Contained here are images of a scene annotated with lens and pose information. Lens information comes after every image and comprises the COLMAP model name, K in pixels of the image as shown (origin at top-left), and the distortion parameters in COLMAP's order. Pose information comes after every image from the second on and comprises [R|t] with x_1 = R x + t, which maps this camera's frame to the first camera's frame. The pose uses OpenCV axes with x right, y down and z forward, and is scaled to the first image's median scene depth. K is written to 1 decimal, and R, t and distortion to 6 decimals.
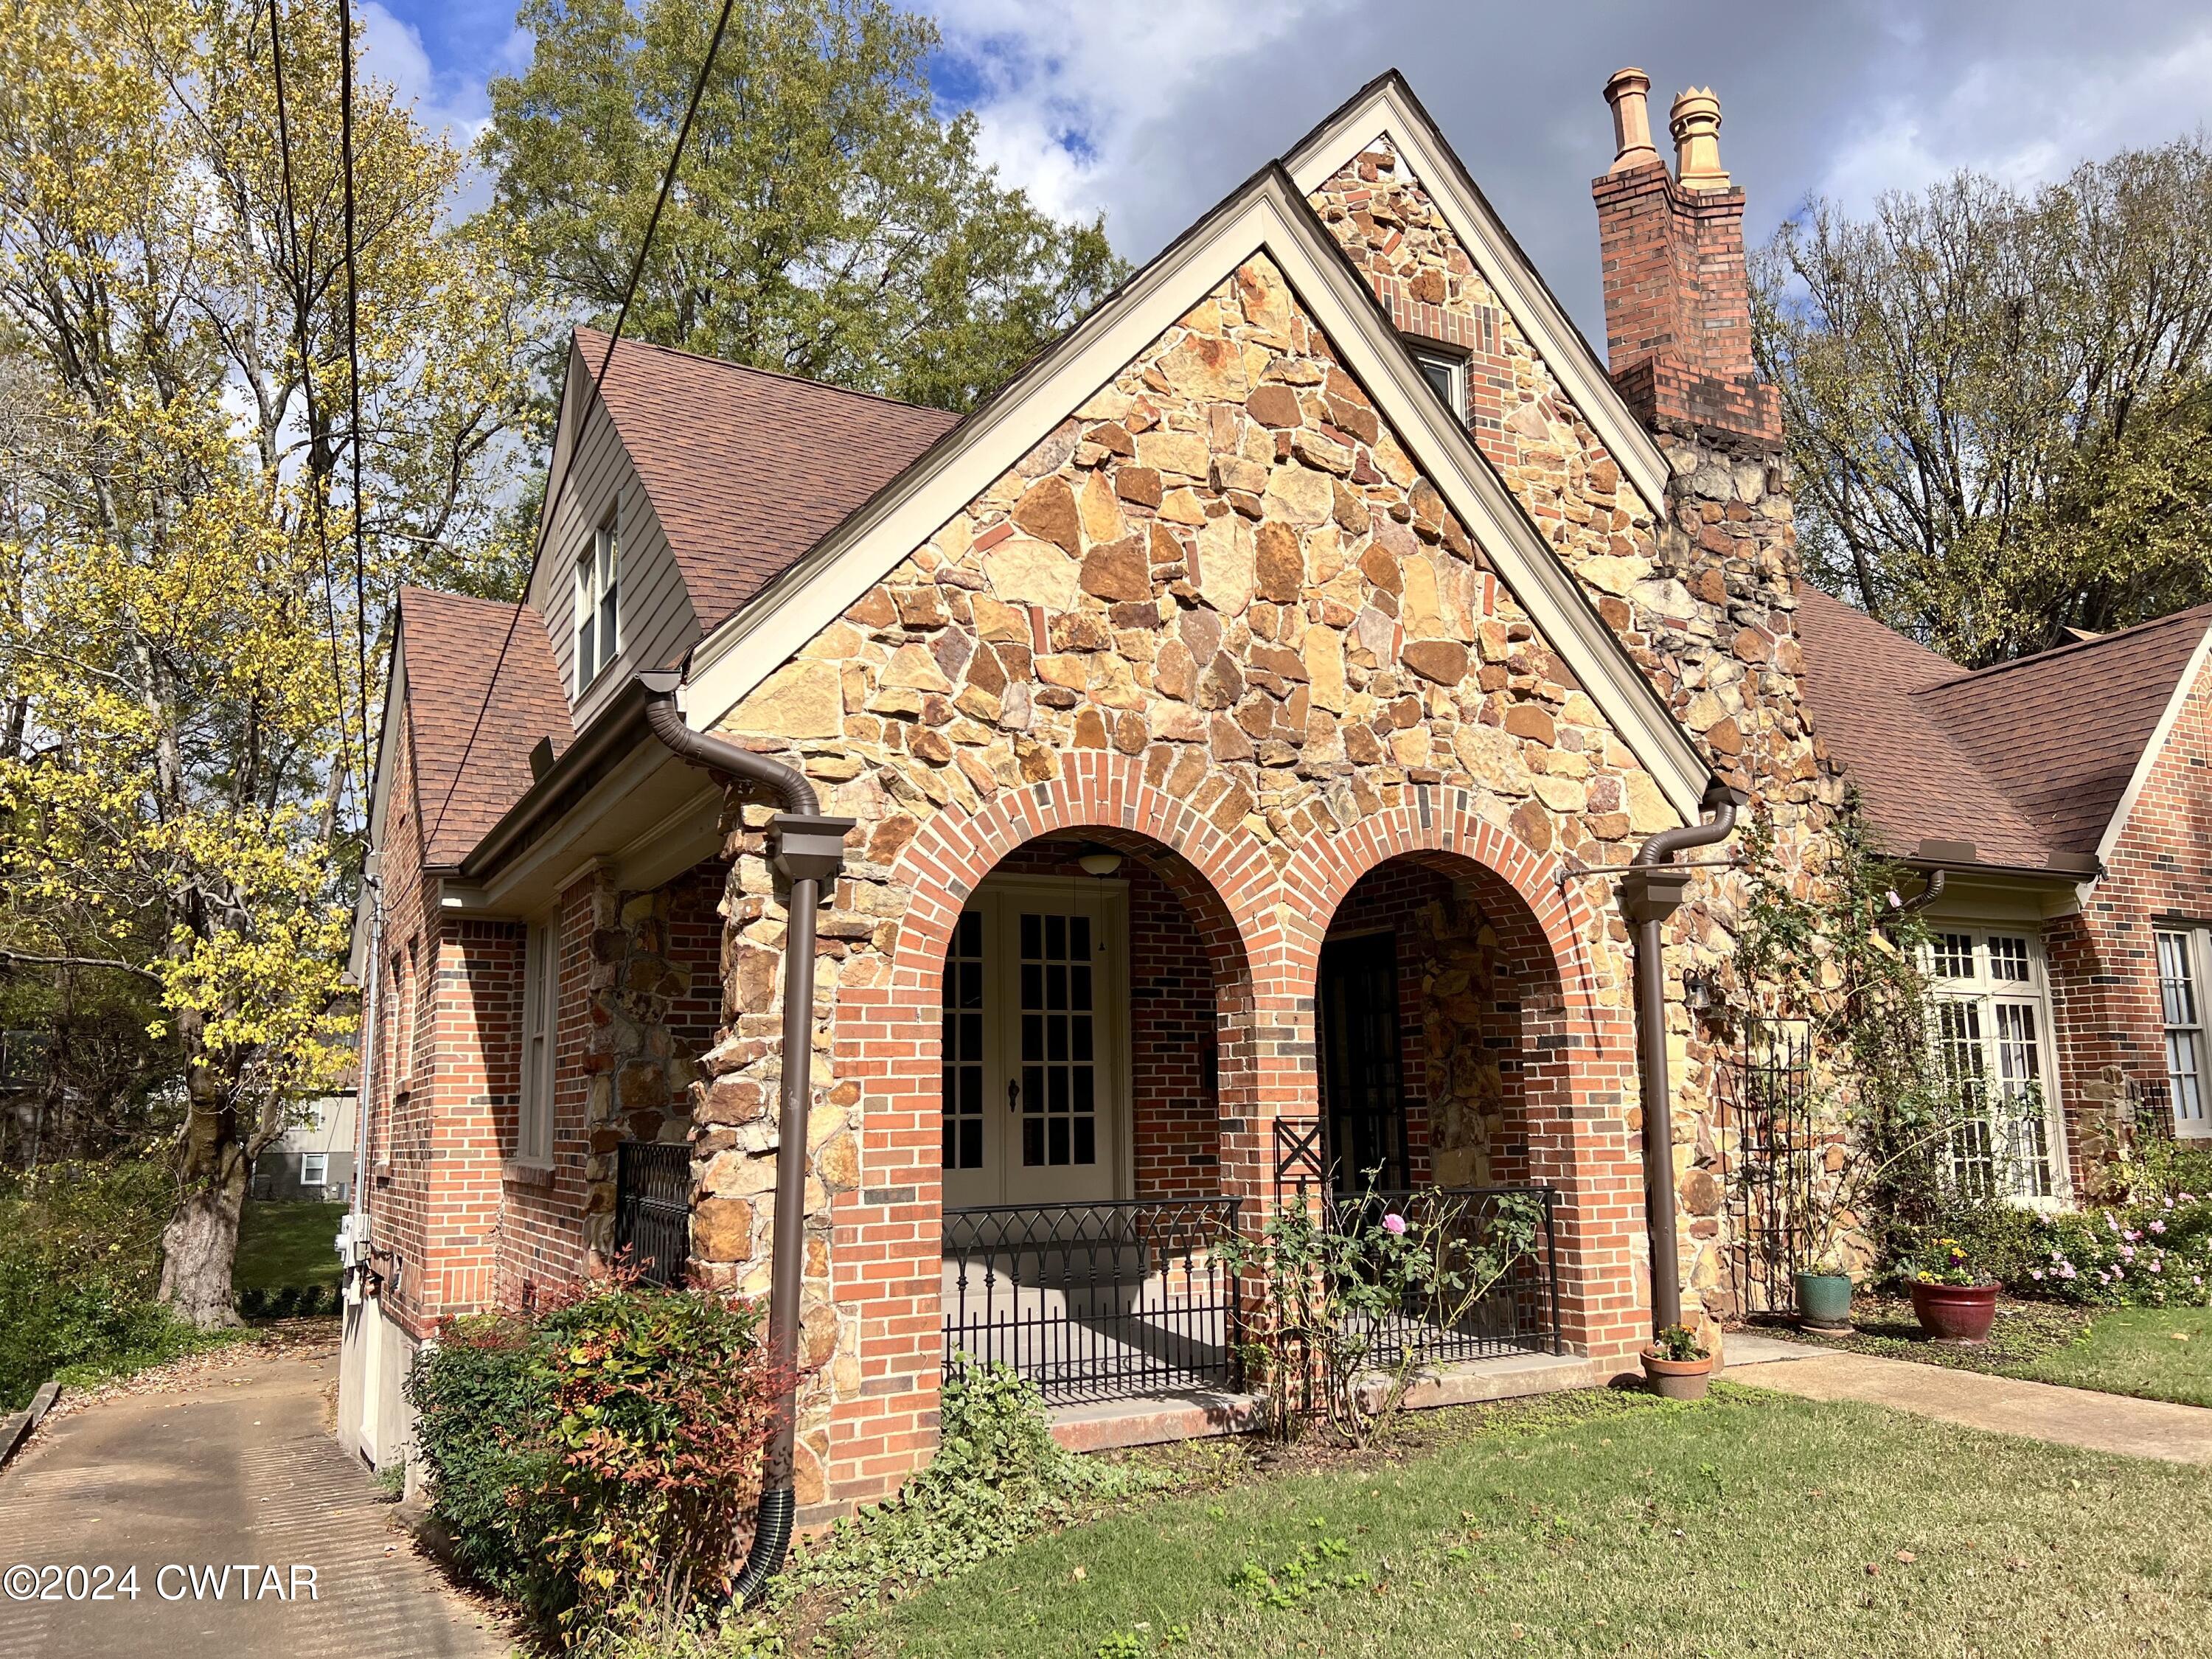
lens RADIAL K [[1621.7, 0, 1139.2], [0, 1621.7, 881.1], [0, 0, 1]] dist [0.174415, -0.338335]
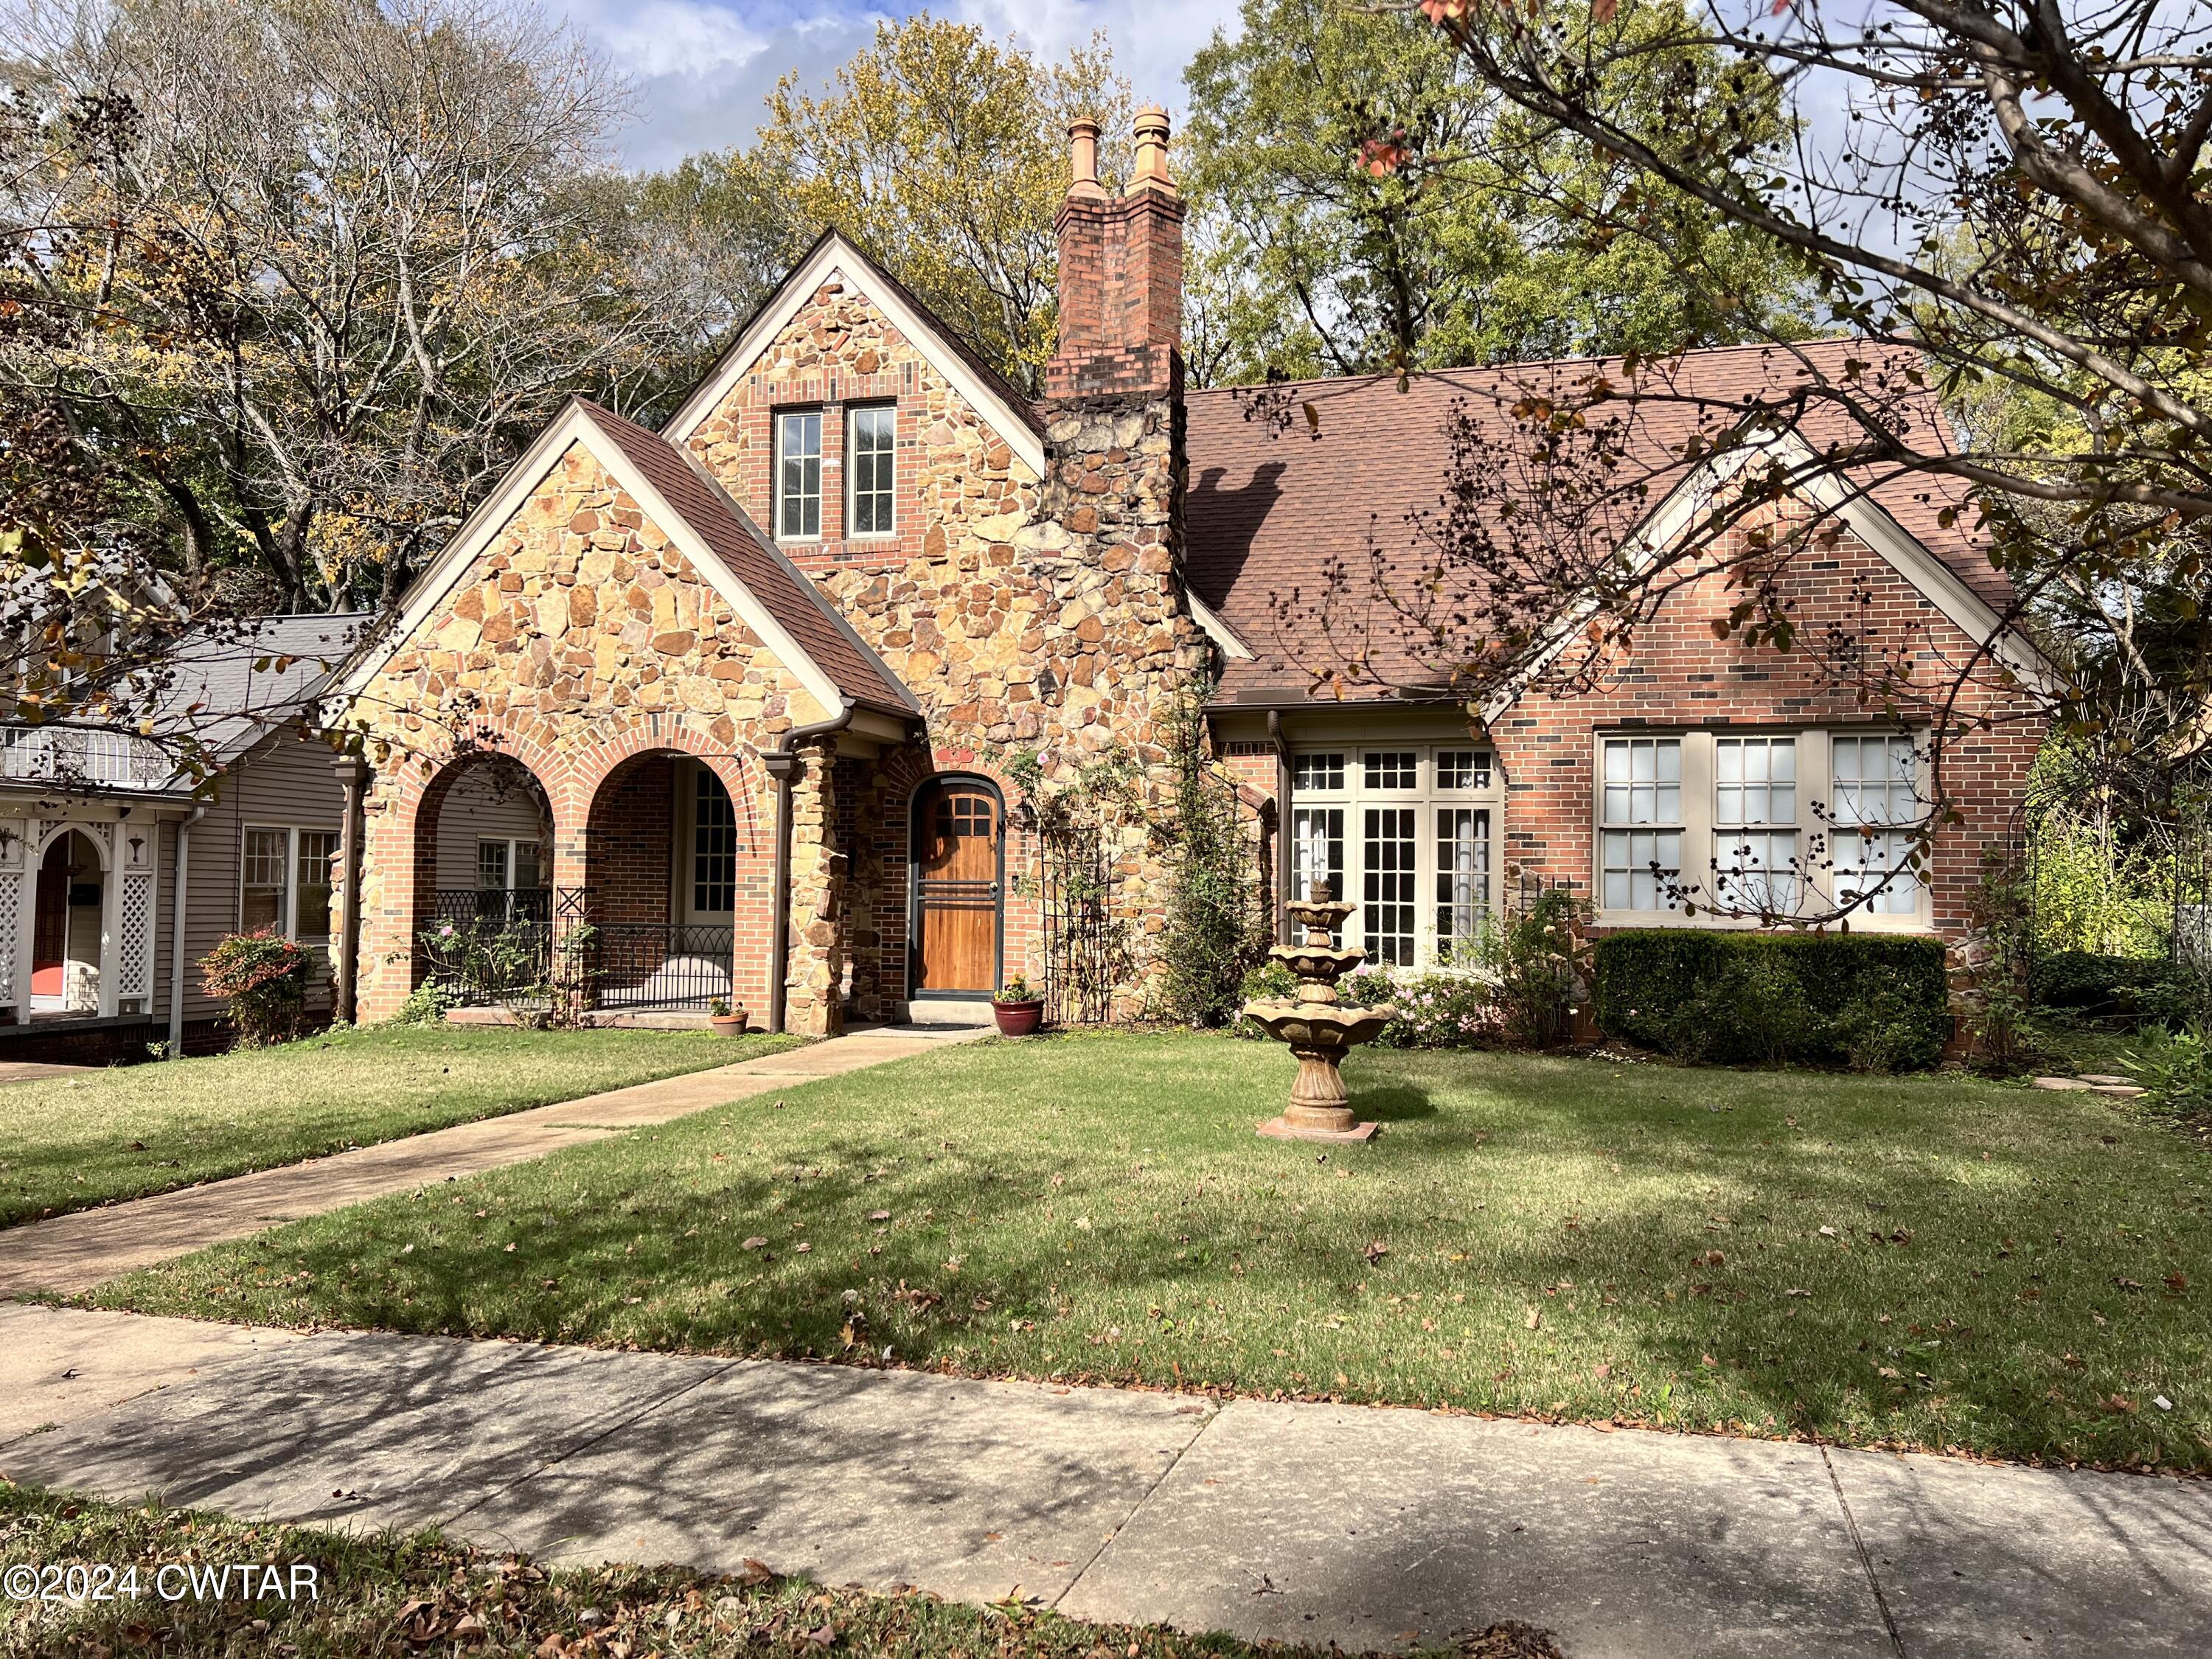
lens RADIAL K [[1621.7, 0, 1139.2], [0, 1621.7, 881.1], [0, 0, 1]] dist [0.174415, -0.338335]
pose [[0.721339, 0.019028, -0.692321, 1.799034], [0.077062, 0.991210, 0.107534, -0.026889], [0.688282, -0.130920, 0.713532, 0.002978]]
